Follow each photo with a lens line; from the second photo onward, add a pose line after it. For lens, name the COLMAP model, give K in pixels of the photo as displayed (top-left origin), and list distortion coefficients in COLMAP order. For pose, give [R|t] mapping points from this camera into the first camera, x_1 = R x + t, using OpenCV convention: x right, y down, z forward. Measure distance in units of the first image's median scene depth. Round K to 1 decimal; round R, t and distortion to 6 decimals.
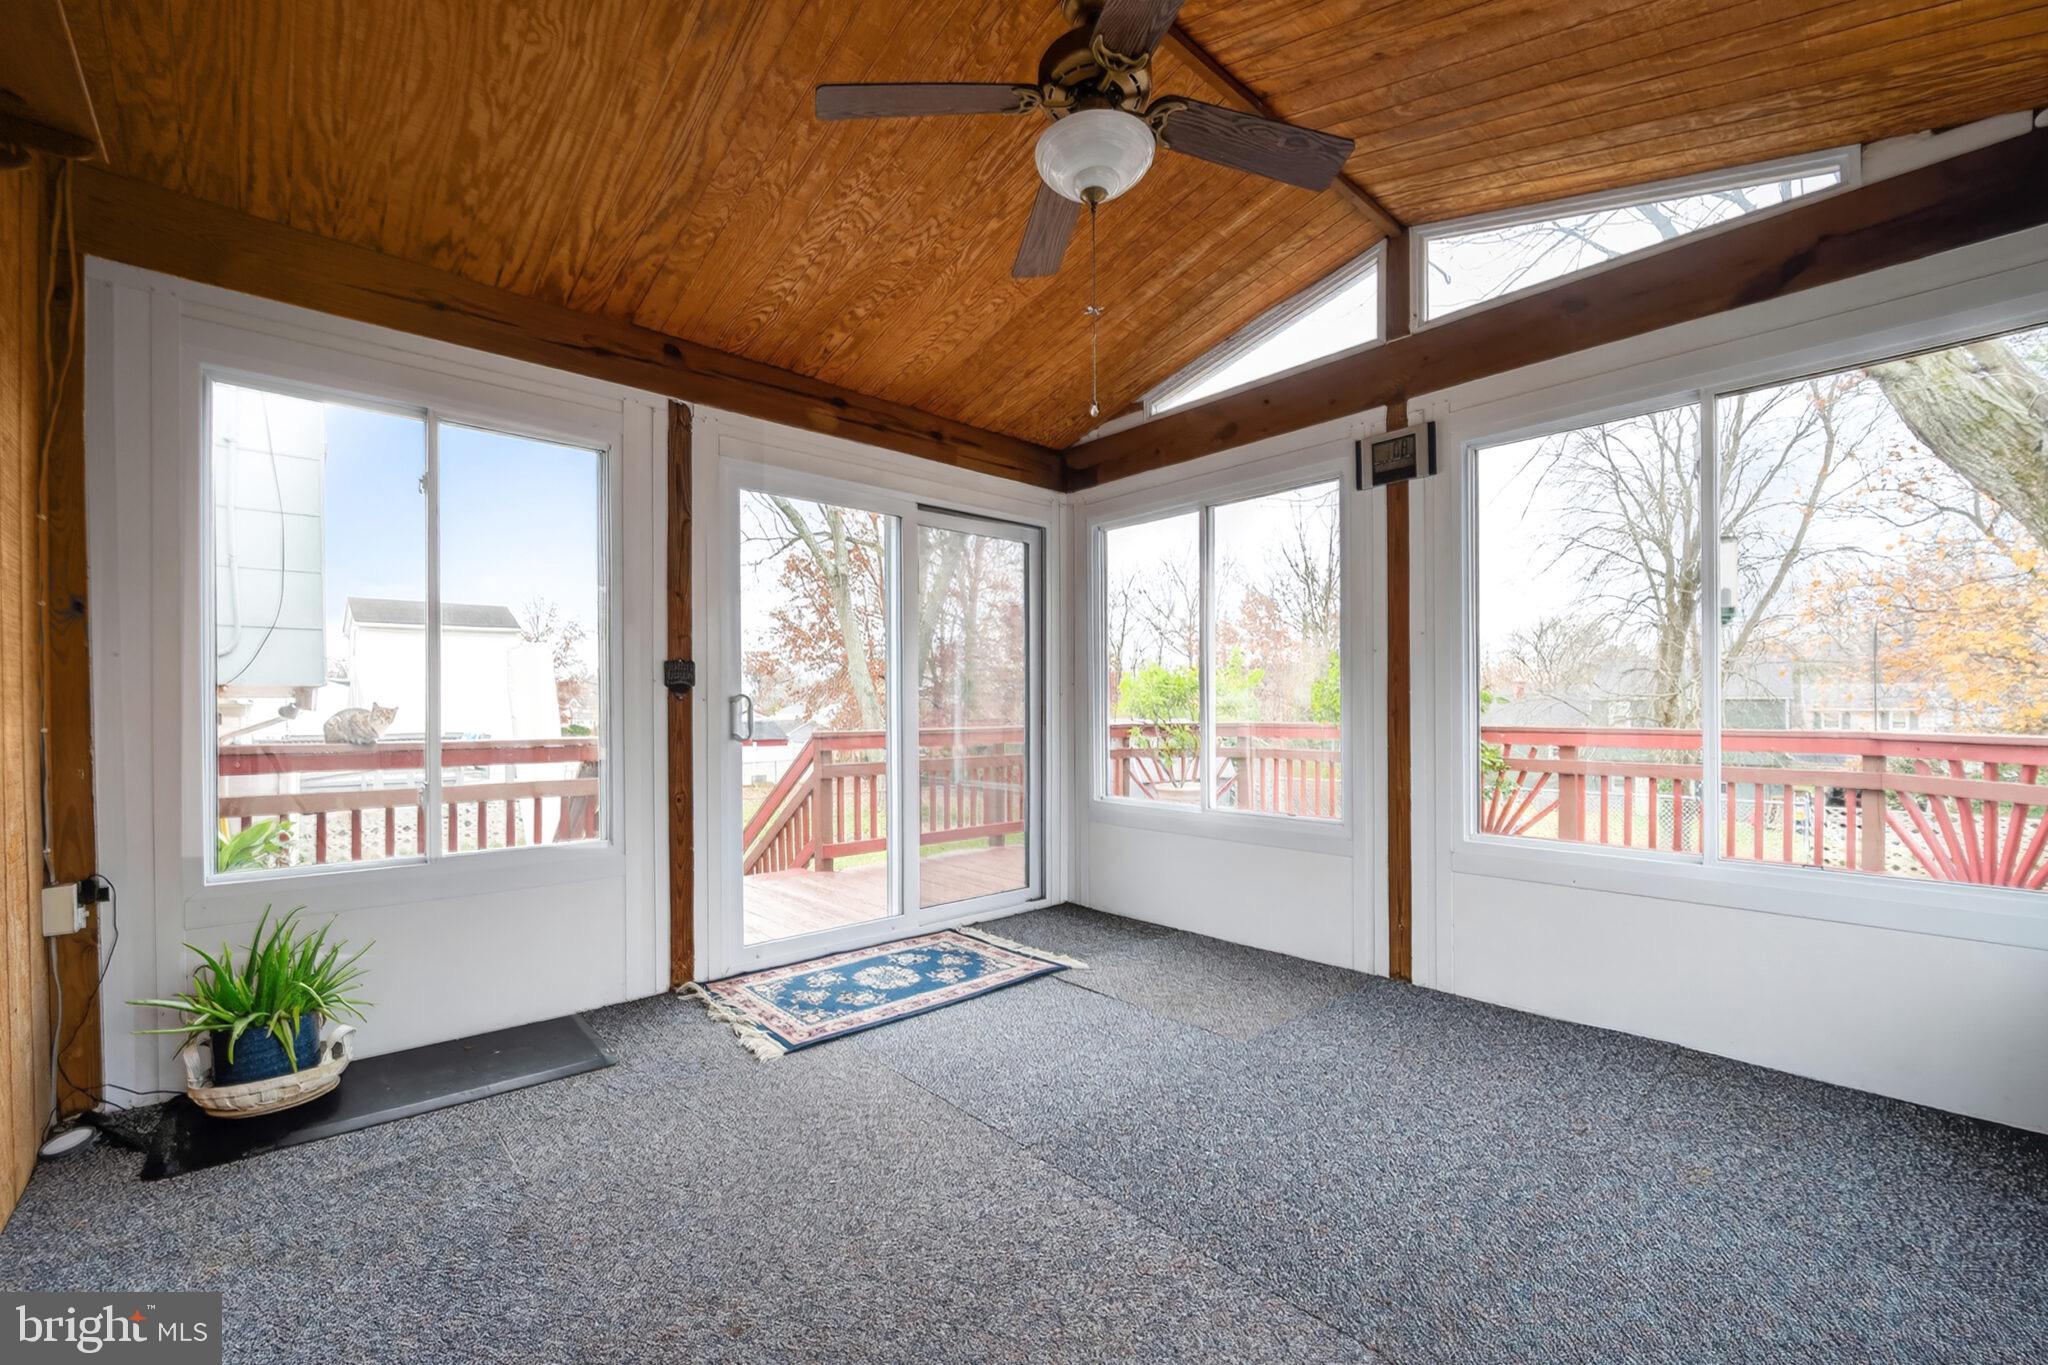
lens RADIAL K [[828.2, 0, 1025.1], [0, 828.2, 708.7], [0, 0, 1]] dist [-0.001086, -0.000190]
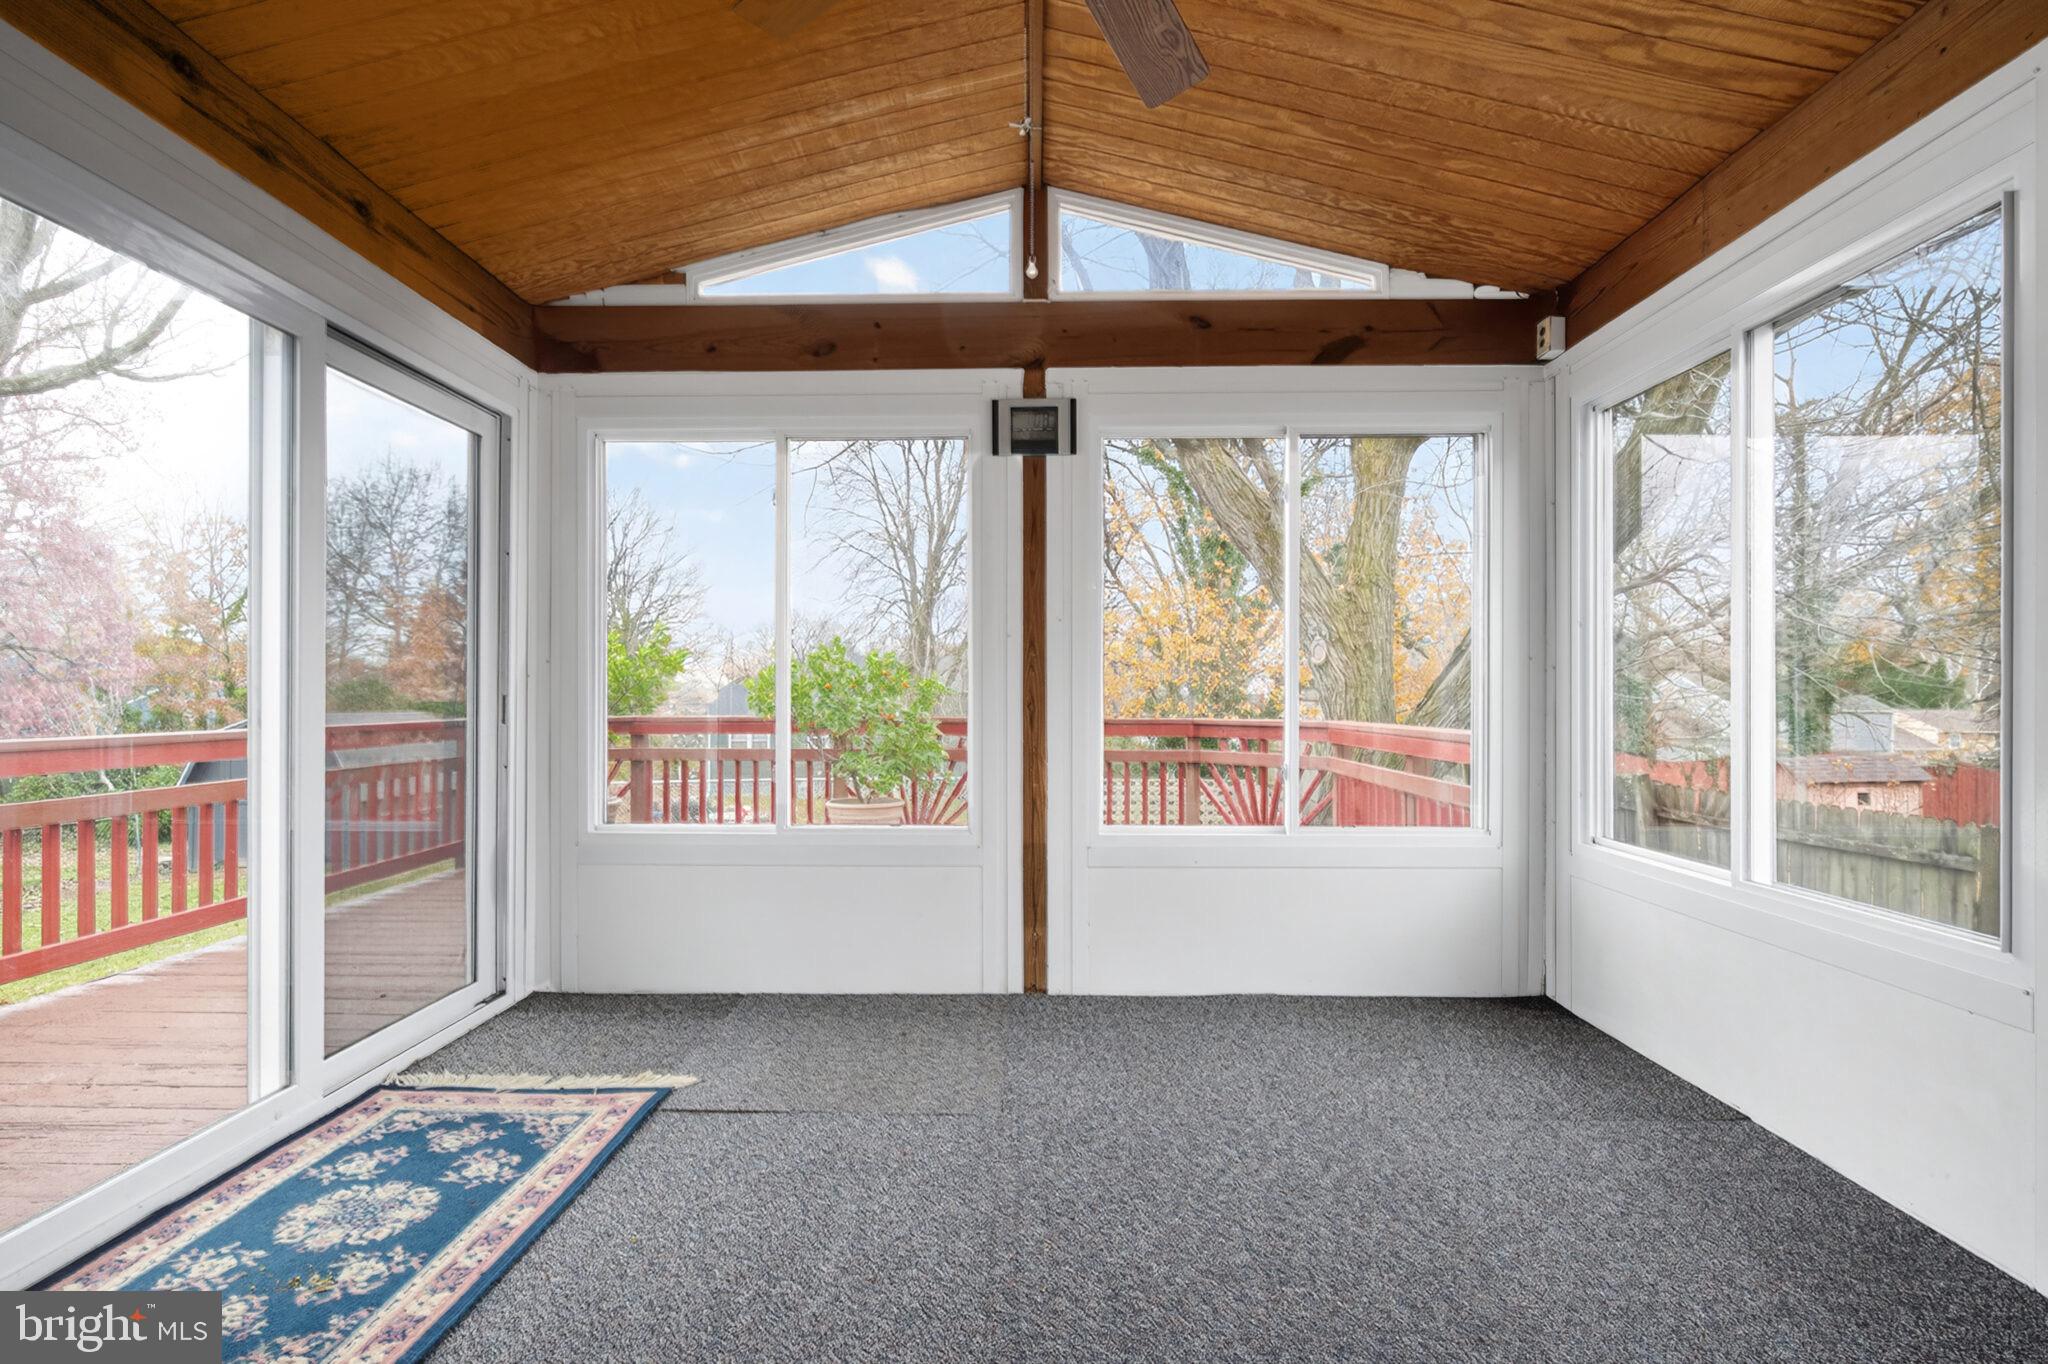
lens RADIAL K [[918.8, 0, 1027.1], [0, 918.8, 695.3], [0, 0, 1]] dist [-0.000627, -0.001187]
pose [[0.686726, 0.005877, 0.726893, -0.290453], [-0.002913, 0.999982, -0.005333, 0.000527], [-0.726911, 0.001545, 0.686730, 0.290366]]
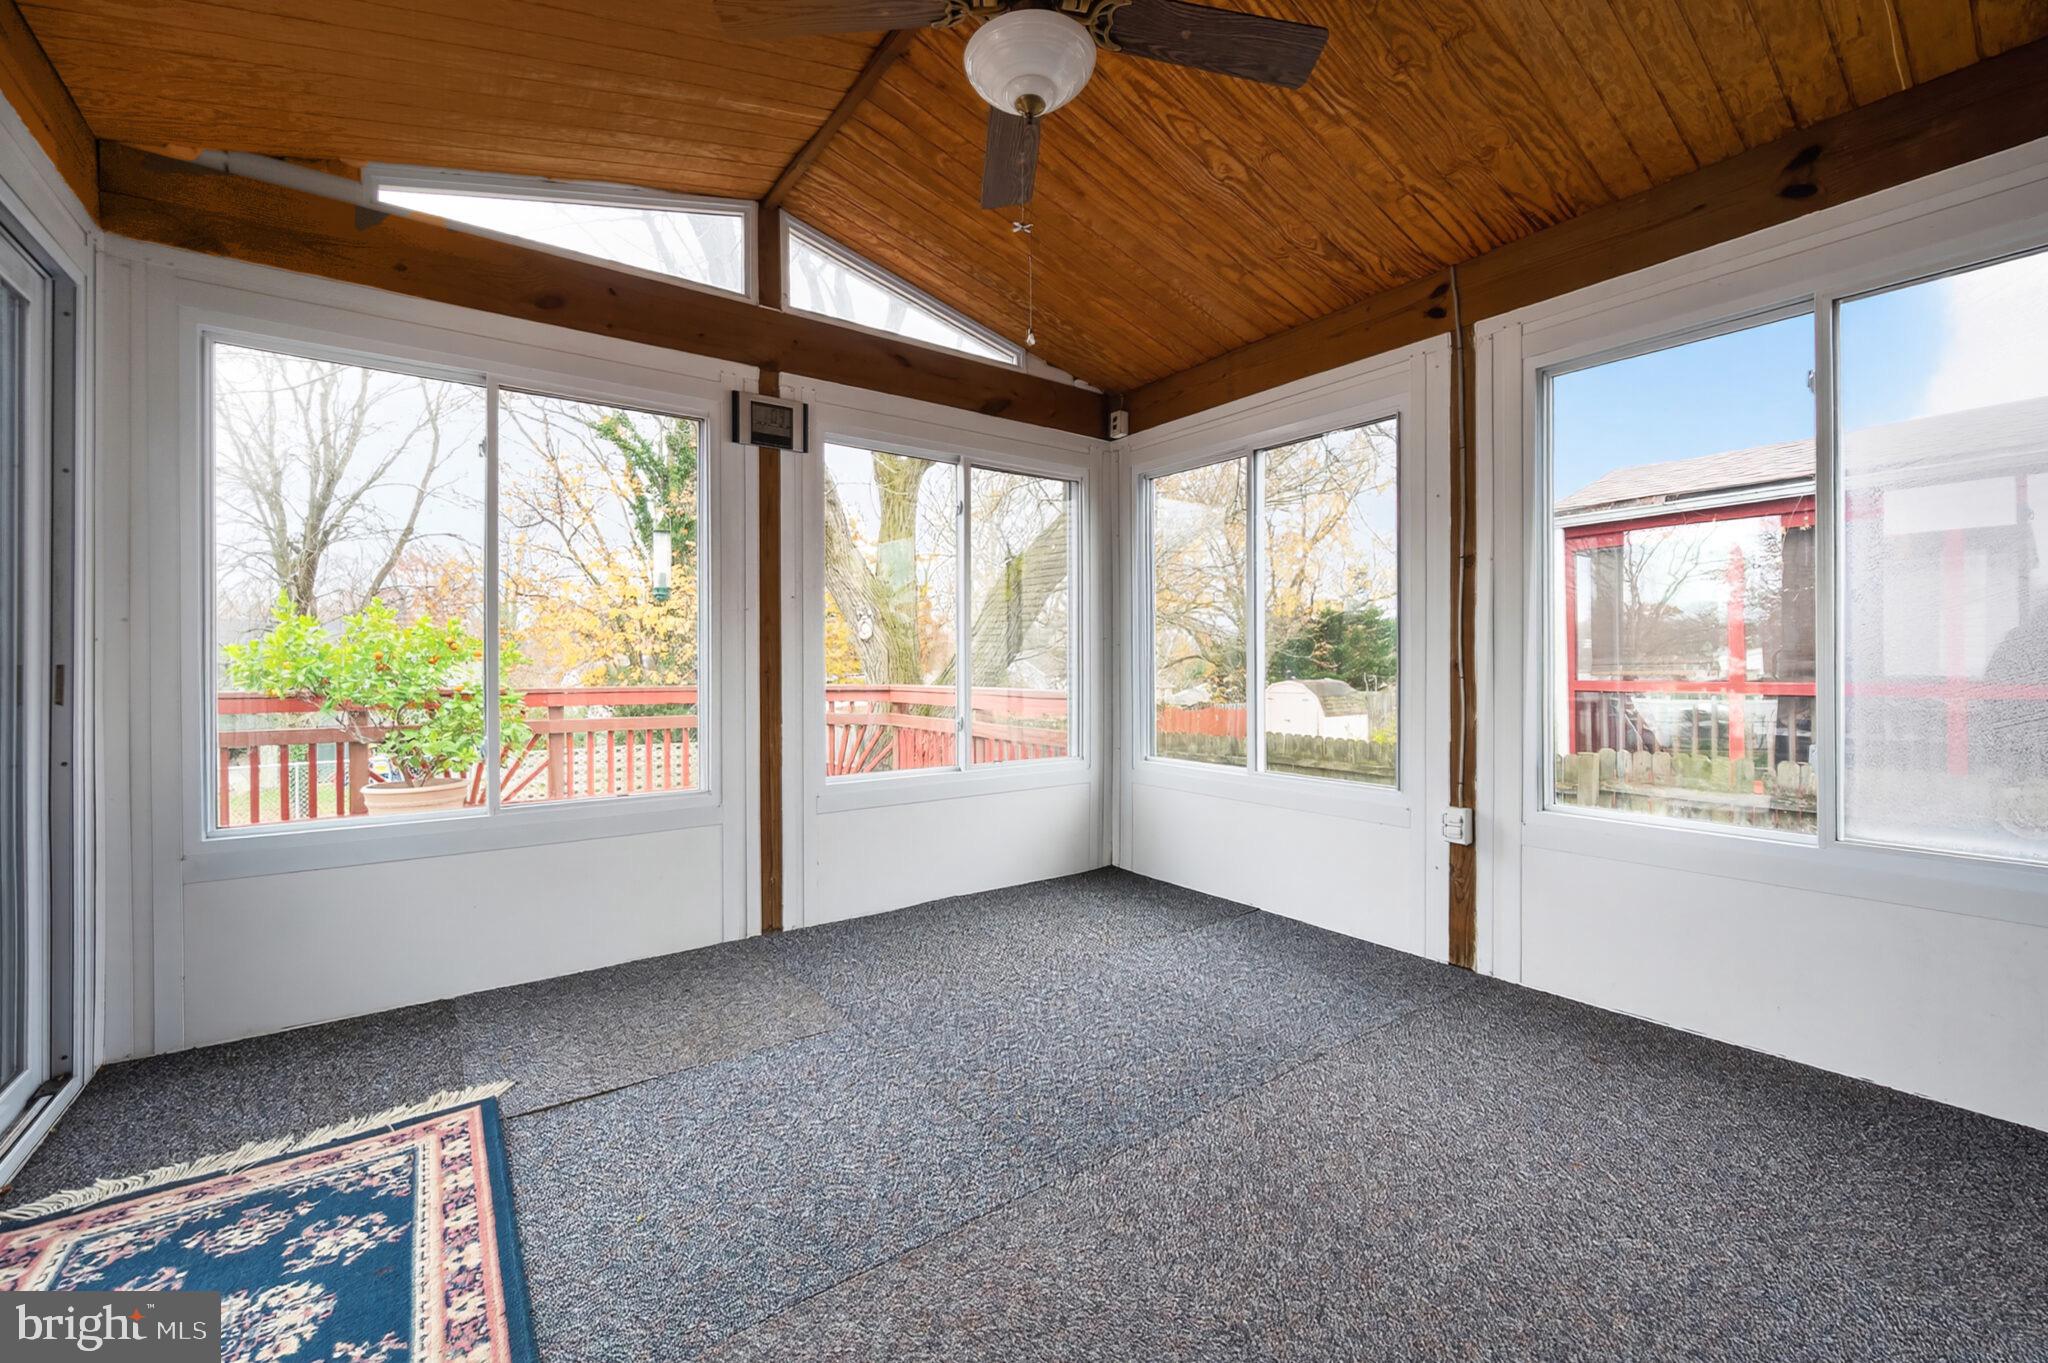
lens RADIAL K [[807.0, 0, 1023.8], [0, 807.0, 668.2], [0, 0, 1]] dist [-0.001187, 0.000036]
pose [[0.118158, 0.000573, 0.992995, -0.487897], [0.003916, 0.999992, -0.001043, 0.001644], [-0.992987, 0.004012, 0.118155, 0.550007]]
